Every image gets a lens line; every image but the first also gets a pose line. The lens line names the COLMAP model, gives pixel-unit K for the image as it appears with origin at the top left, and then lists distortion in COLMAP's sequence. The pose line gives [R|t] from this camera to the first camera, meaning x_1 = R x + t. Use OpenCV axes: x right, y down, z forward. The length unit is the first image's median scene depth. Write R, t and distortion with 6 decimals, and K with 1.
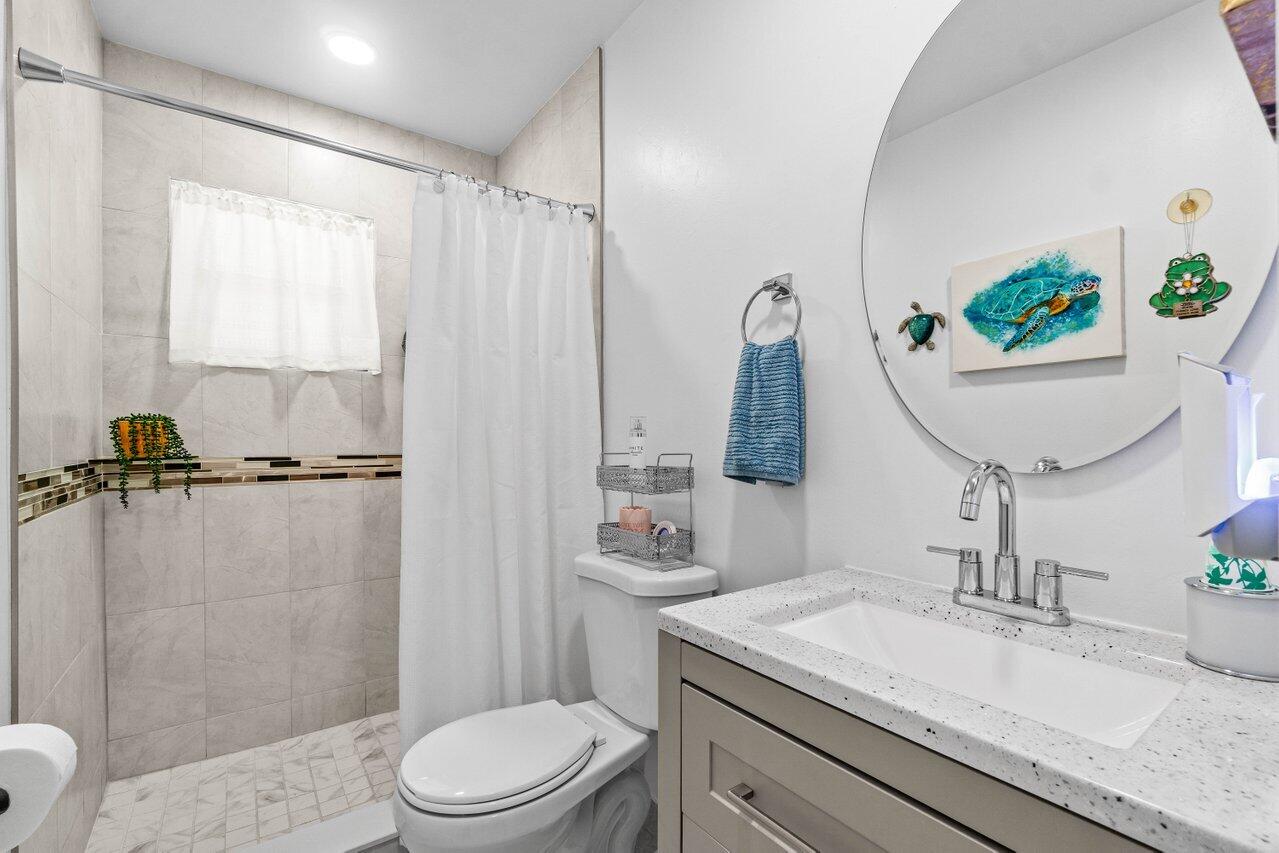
lens RADIAL K [[560.8, 0, 639.5], [0, 560.8, 435.2], [0, 0, 1]] dist [-0.001542, -0.000140]
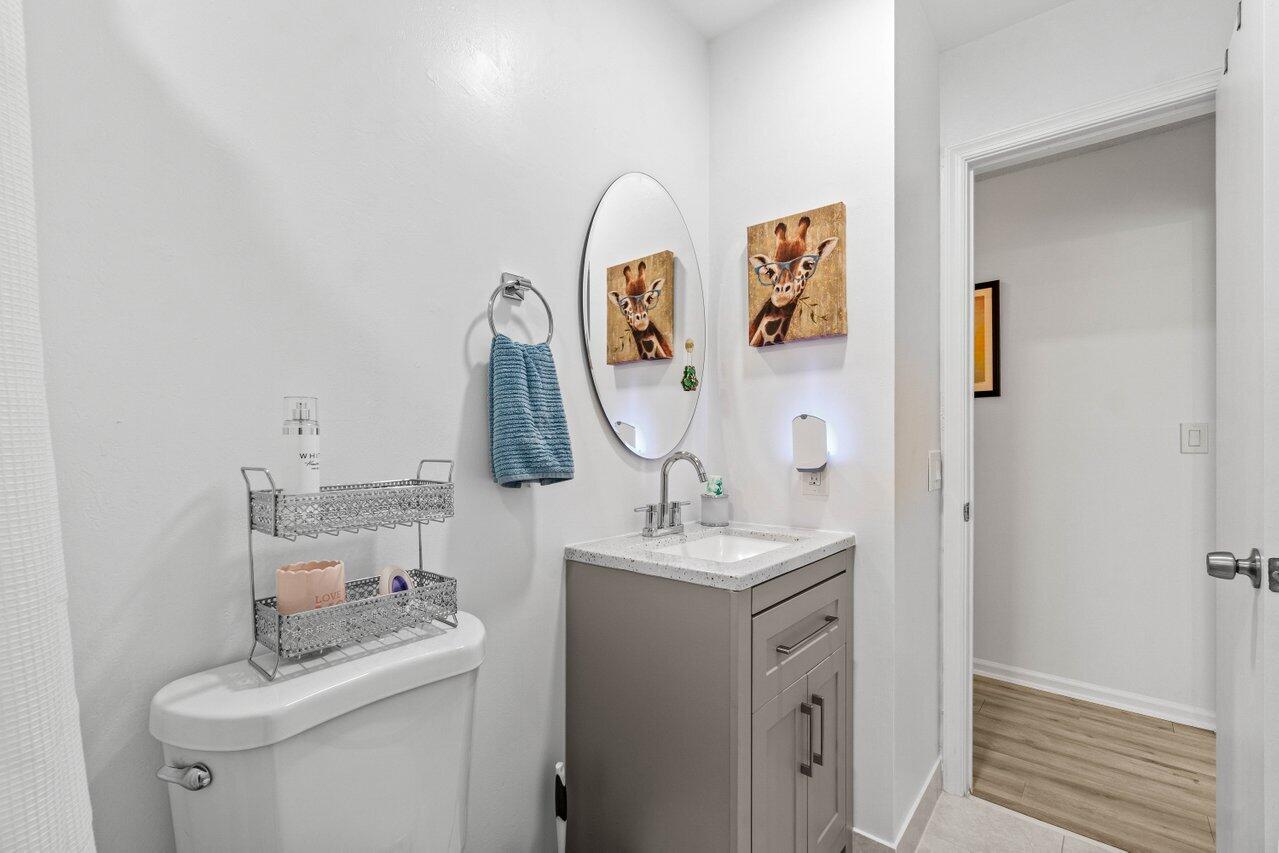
lens RADIAL K [[560.8, 0, 637.3], [0, 560.8, 434.1], [0, 0, 1]] dist [-0.001542, -0.000140]
pose [[-0.264882, 0.016888, 0.964133, -0.791945], [-0.006738, 0.999790, -0.019364, 0.012840], [-0.964257, -0.011625, -0.264713, 1.102095]]
